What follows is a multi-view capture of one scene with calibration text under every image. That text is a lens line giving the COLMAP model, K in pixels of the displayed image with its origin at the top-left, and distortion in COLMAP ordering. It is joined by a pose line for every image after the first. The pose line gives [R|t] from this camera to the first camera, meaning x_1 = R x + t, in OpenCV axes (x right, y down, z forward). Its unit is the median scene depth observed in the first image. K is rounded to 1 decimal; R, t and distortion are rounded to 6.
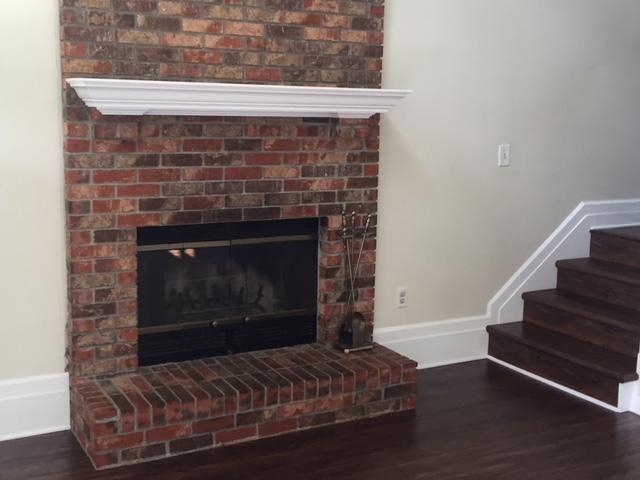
lens RADIAL K [[805.8, 0, 321.0], [0, 805.8, 240.7], [0, 0, 1]] dist [0.053126, 0.000000]
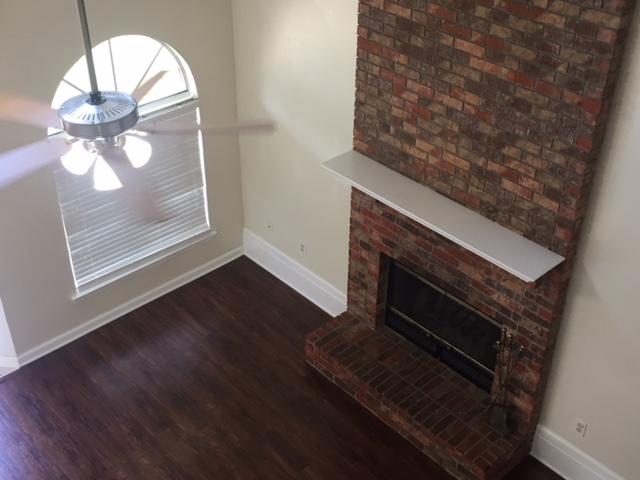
lens RADIAL K [[805.8, 0, 320.0], [0, 805.8, 239.4], [0, 0, 1]] dist [0.053126, 0.000000]
pose [[0.249318, 0.538602, -0.804828, 0.873842], [-0.169020, 0.842517, 0.511466, -0.733838], [0.953558, 0.008514, 0.301089, 0.438873]]
